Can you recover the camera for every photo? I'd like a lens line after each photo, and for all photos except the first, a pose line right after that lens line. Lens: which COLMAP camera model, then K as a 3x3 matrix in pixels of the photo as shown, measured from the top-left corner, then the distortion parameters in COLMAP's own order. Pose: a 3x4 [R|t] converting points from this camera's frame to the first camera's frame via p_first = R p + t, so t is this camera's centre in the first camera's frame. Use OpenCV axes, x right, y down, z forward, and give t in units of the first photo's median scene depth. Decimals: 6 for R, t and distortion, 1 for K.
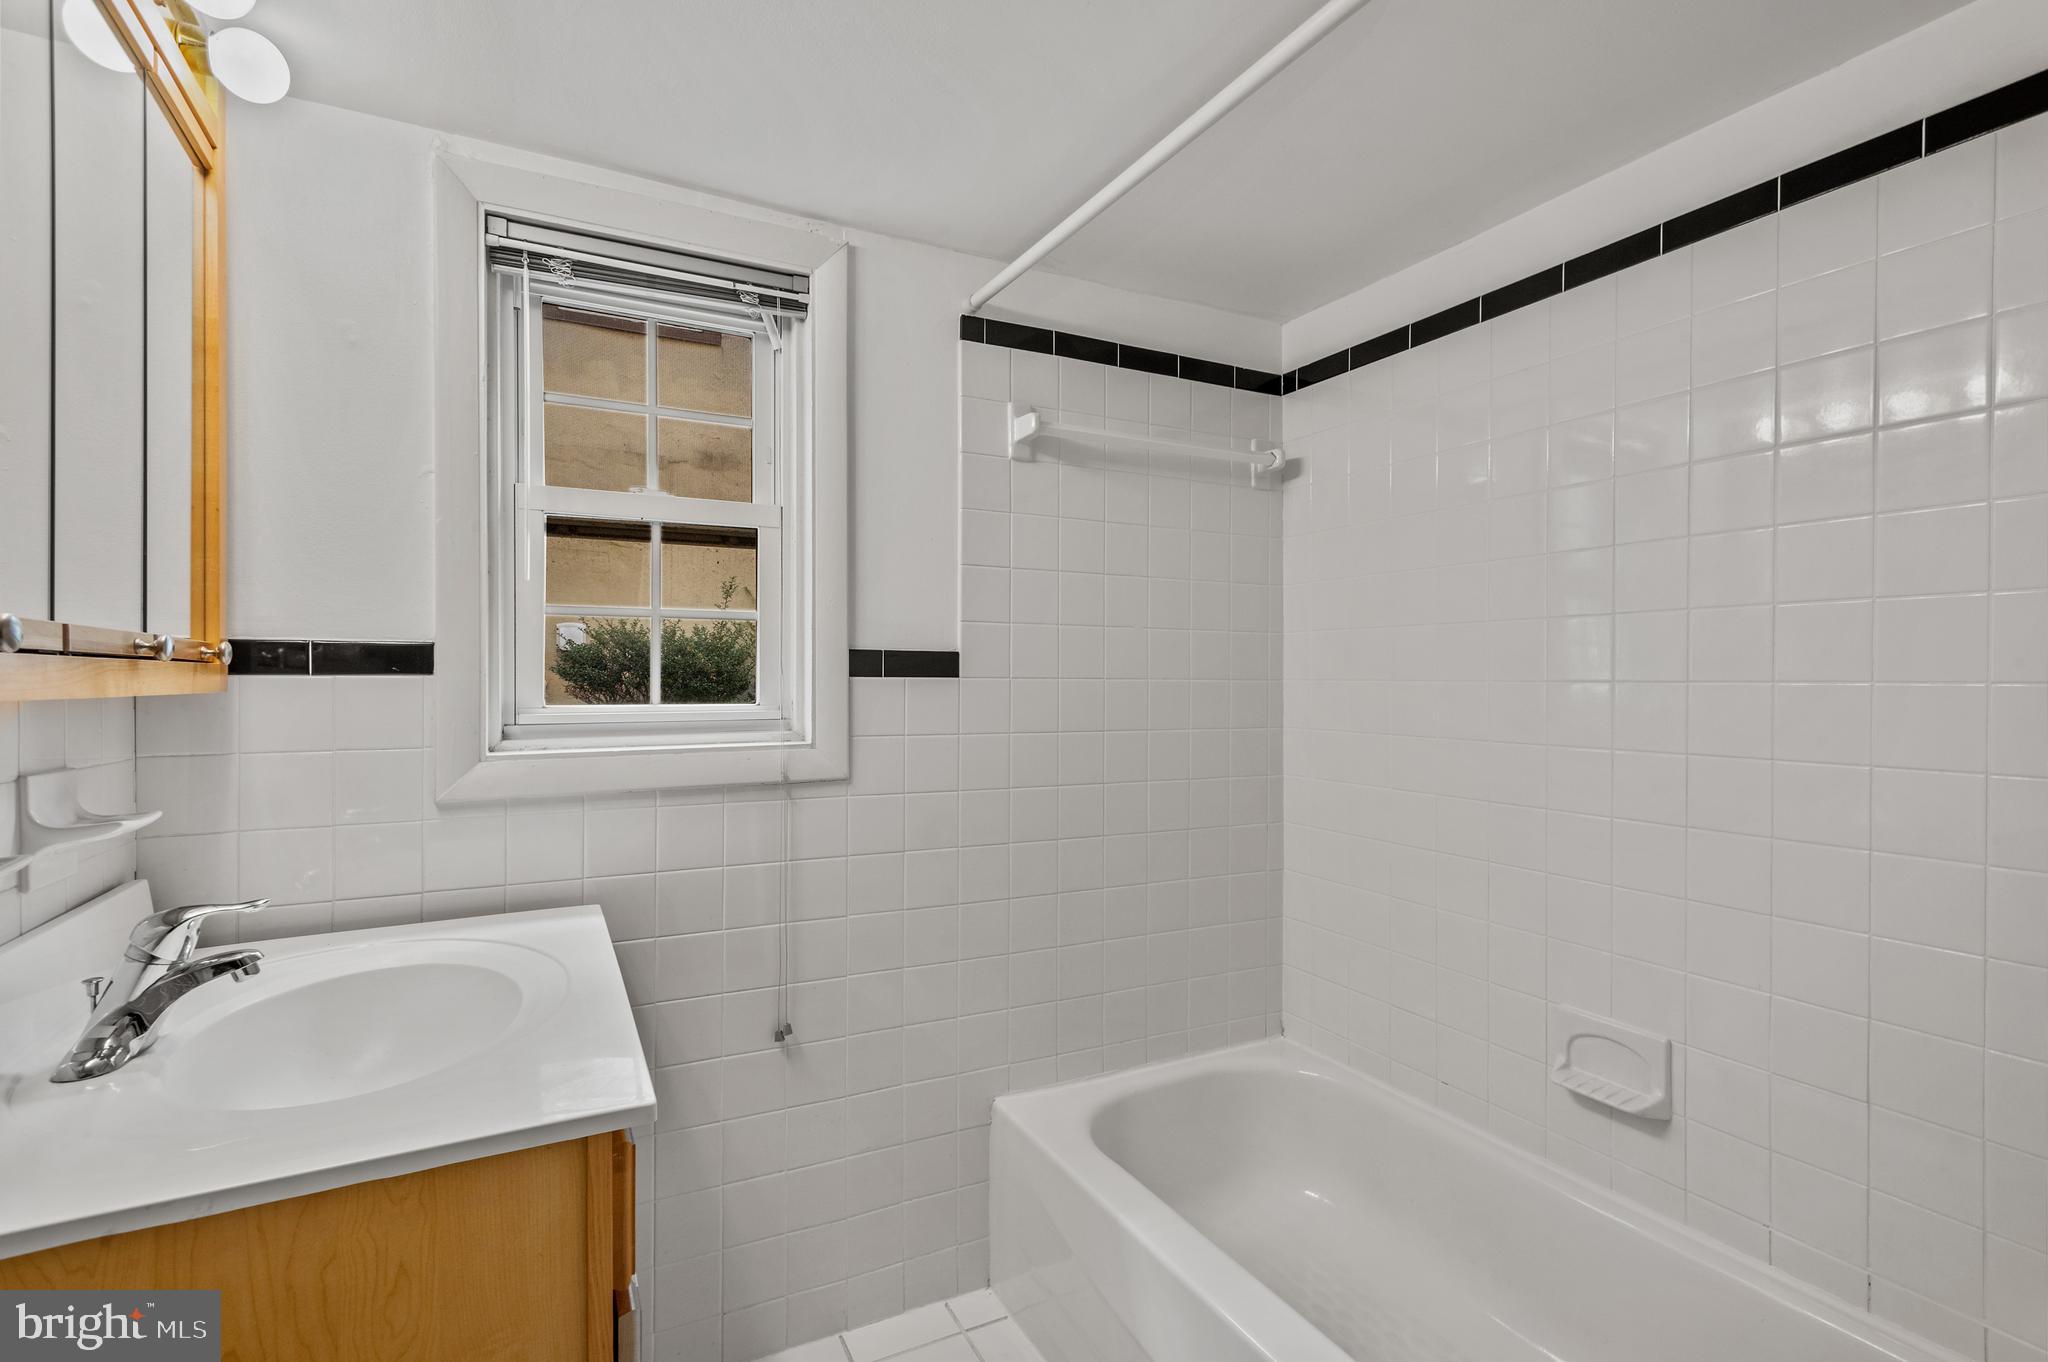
lens RADIAL K [[940.0, 0, 1024.0], [0, 940.0, 681.0], [0, 0, 1]] dist [0.004004, -0.000089]
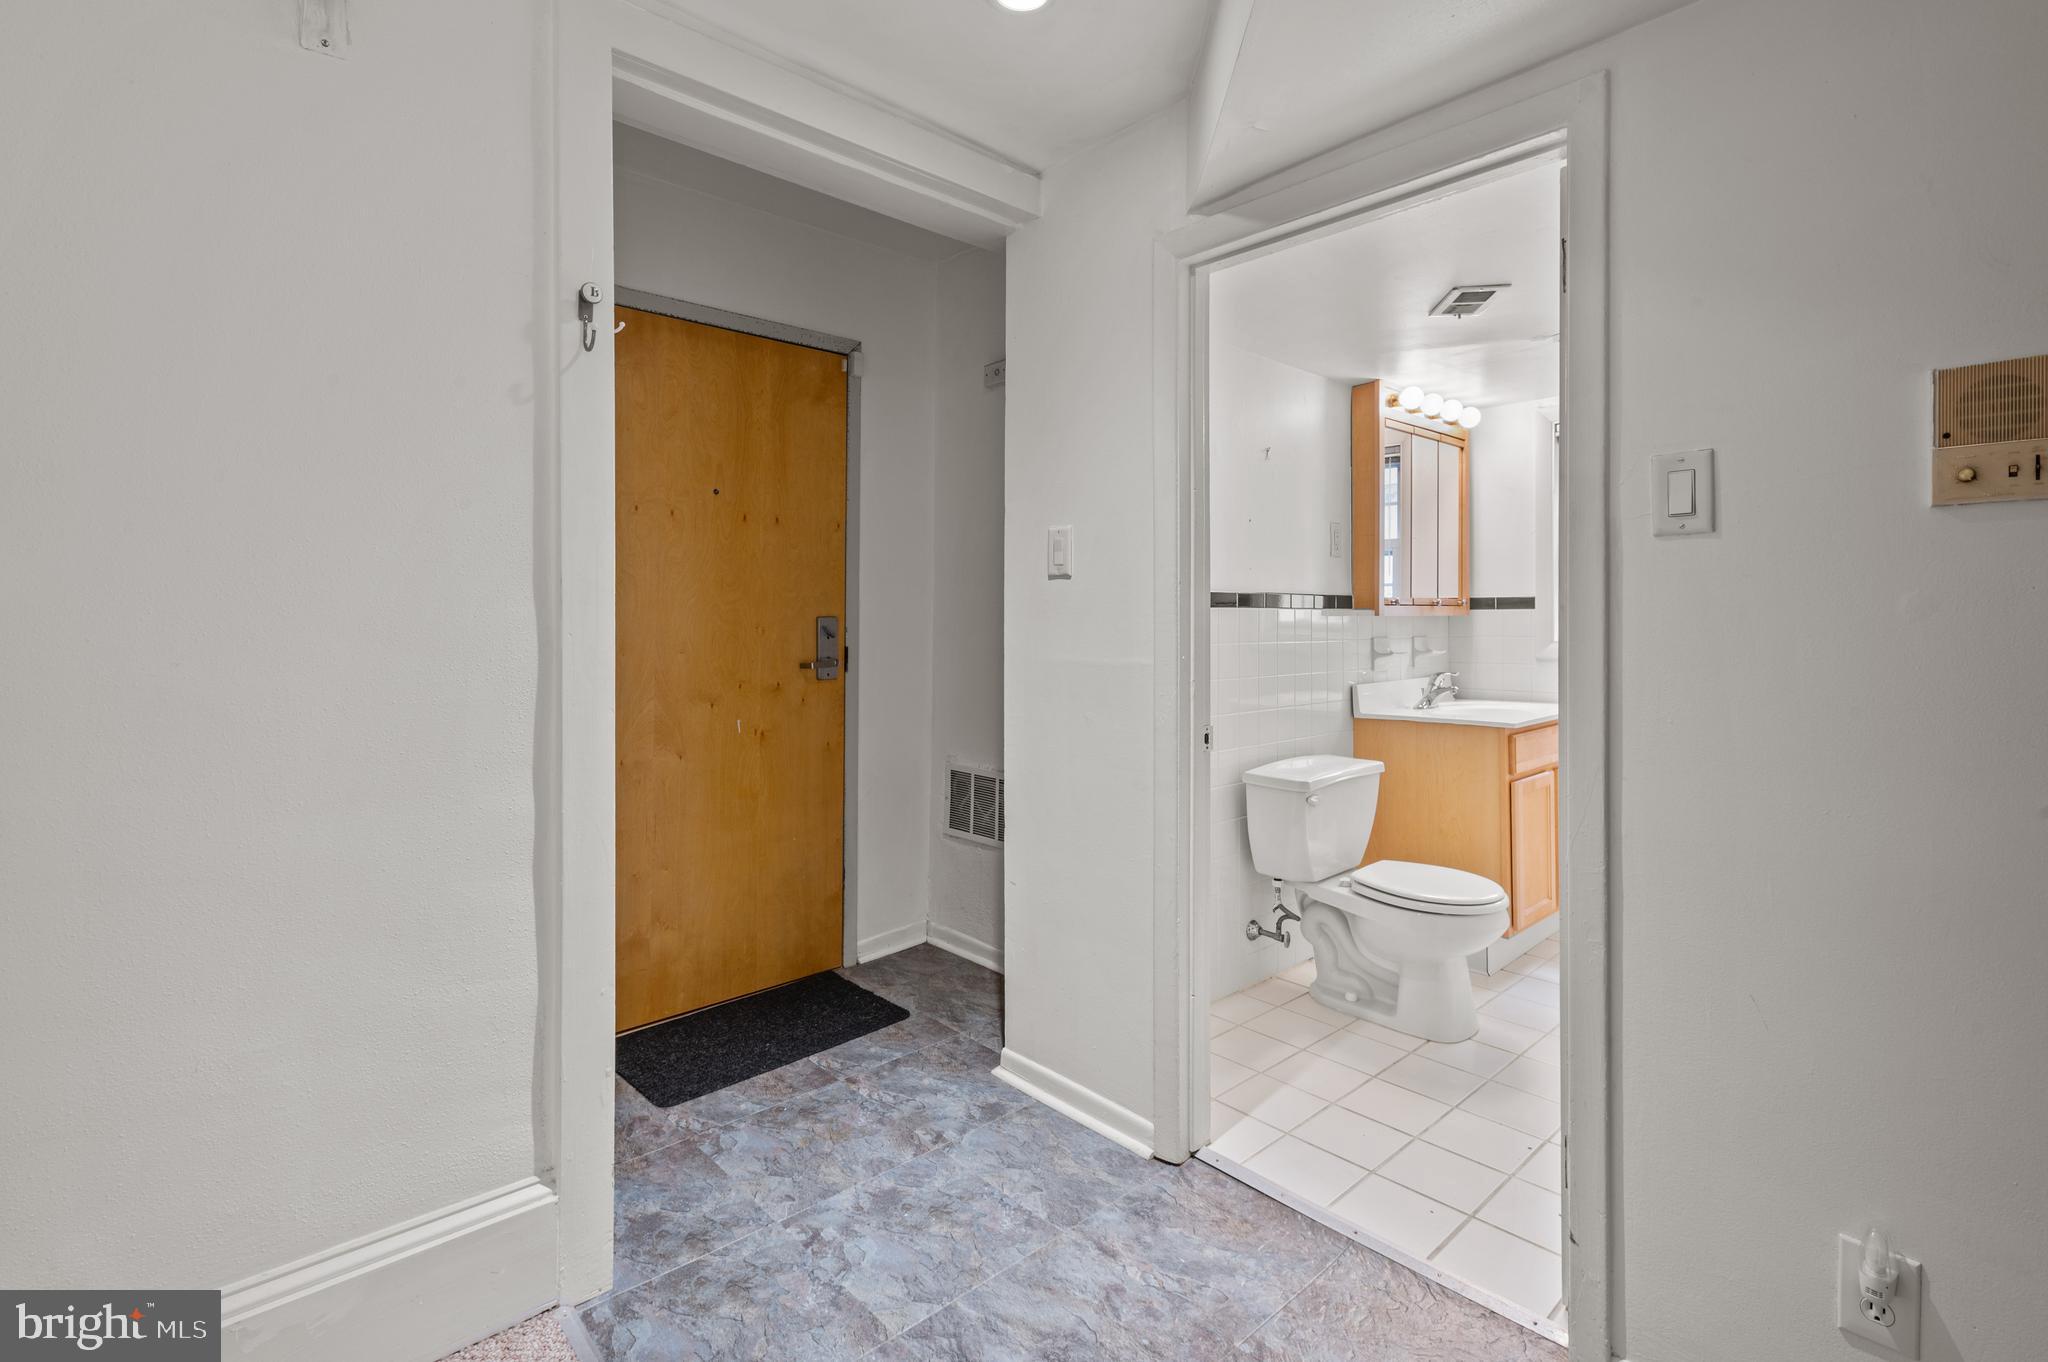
lens RADIAL K [[946.4, 0, 1026.3], [0, 946.4, 664.7], [0, 0, 1]] dist [0.010394, -0.005442]
pose [[0.254482, 0.037426, -0.966353, 1.387541], [0.011456, 0.999064, 0.041709, 0.021246], [0.967010, -0.021685, 0.253815, -0.920234]]
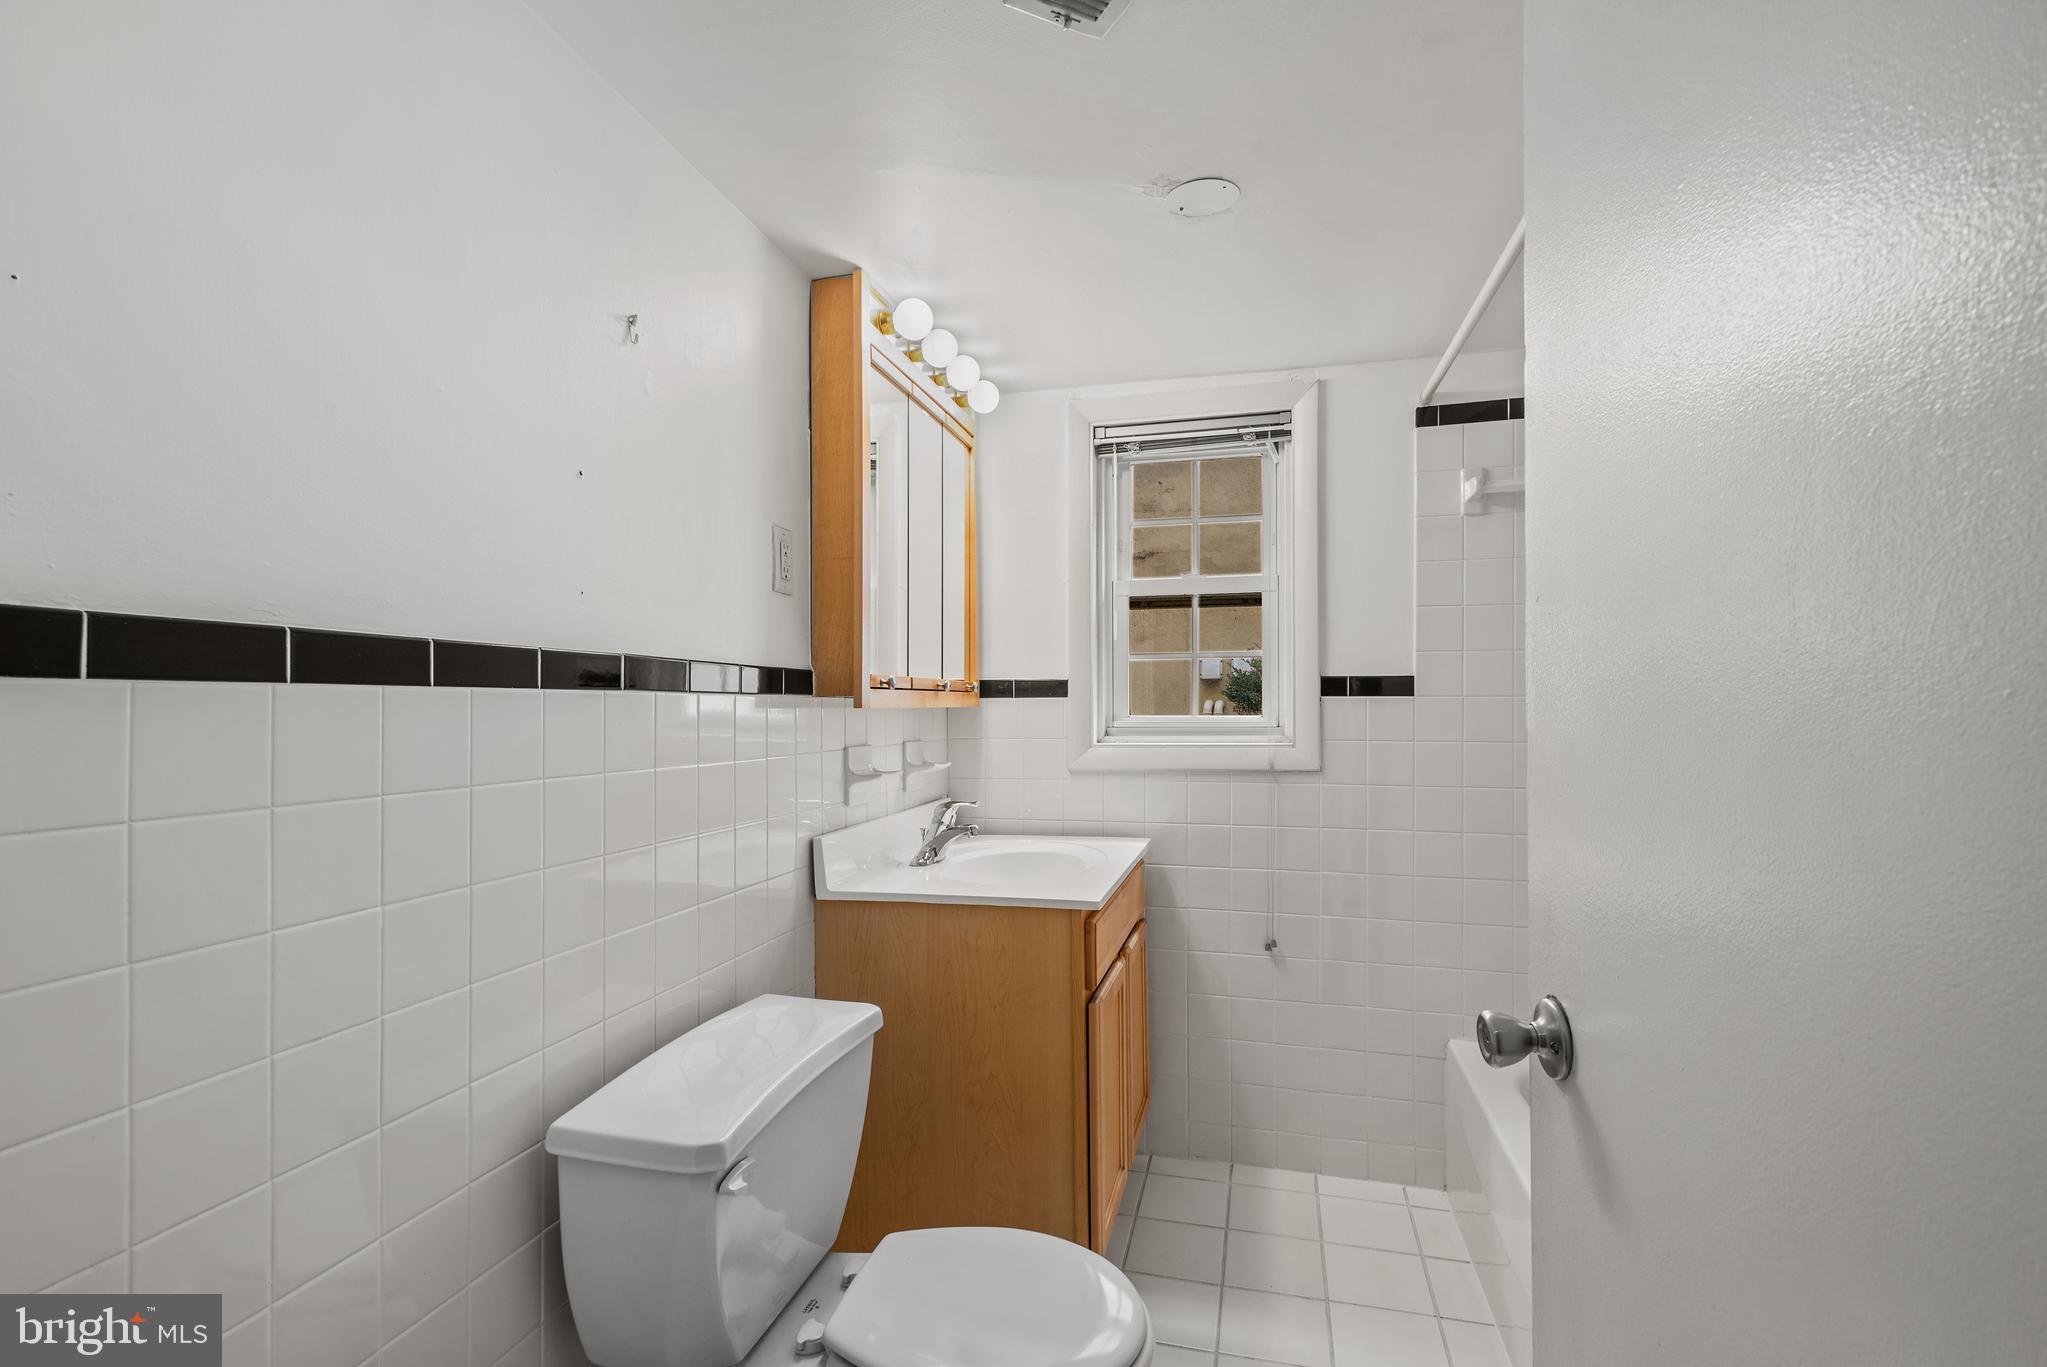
lens RADIAL K [[939.5, 0, 1023.5], [0, 939.5, 683.5], [0, 0, 1]] dist [0.004004, -0.000089]
pose [[0.744844, -0.017991, -0.666996, 0.430873], [0.004750, 0.999754, -0.021662, 0.004946], [0.667221, 0.012967, 0.744747, -0.325880]]
